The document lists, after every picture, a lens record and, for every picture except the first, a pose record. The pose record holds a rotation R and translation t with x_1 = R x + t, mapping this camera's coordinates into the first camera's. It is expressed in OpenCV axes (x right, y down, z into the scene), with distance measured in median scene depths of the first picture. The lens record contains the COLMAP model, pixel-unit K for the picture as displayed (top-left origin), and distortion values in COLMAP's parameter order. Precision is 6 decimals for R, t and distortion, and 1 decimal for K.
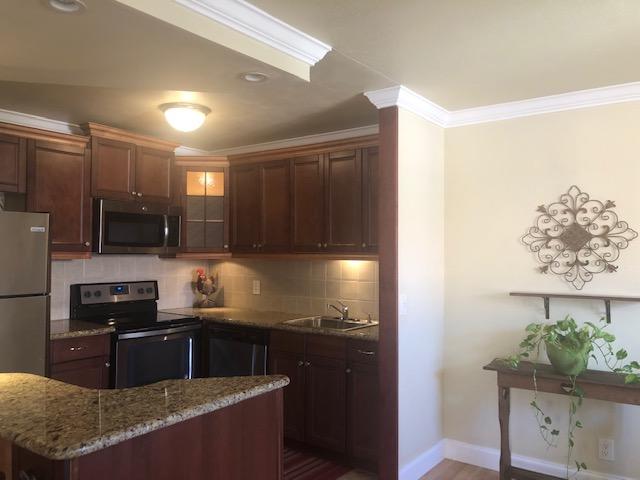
lens RADIAL K [[528.6, 0, 315.1], [0, 528.6, 240.8], [0, 0, 1]] dist [0.029853, -0.011545]
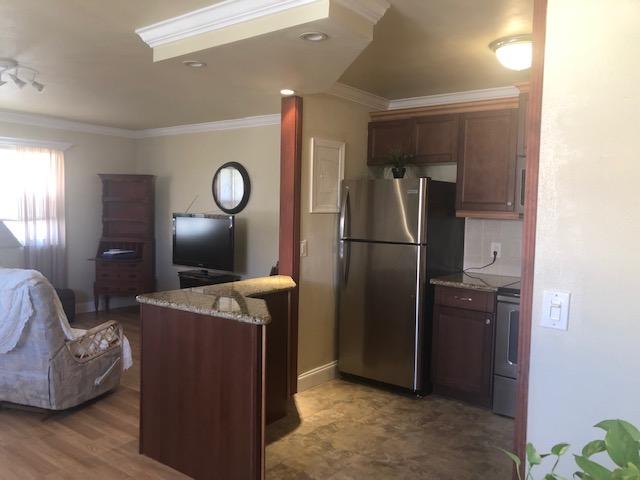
lens RADIAL K [[529.0, 0, 306.3], [0, 529.0, 240.6], [0, 0, 1]] dist [0.035106, -0.002553]
pose [[-0.025278, 0.058773, -0.997951, 0.582083], [-0.001998, 0.998265, 0.058842, 0.016236], [0.999678, 0.003481, -0.025117, 0.625318]]
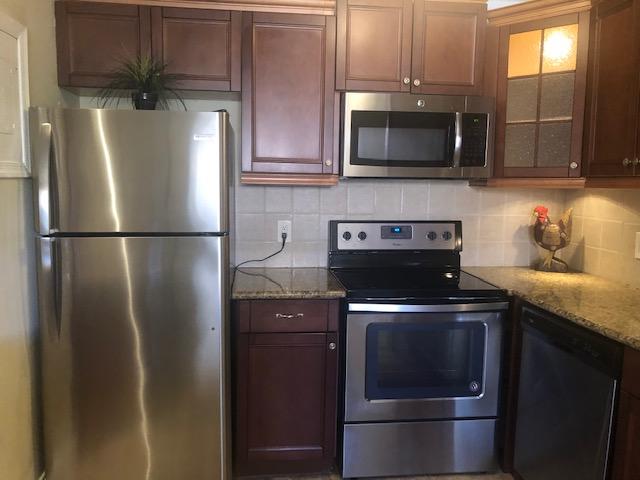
lens RADIAL K [[530.1, 0, 316.1], [0, 530.1, 238.5], [0, 0, 1]] dist [0.013366, -0.007375]
pose [[0.695522, 0.080504, -0.713980, 0.047977], [0.006041, 0.993013, 0.117851, 0.022208], [0.718479, -0.086281, 0.690176, 0.505662]]
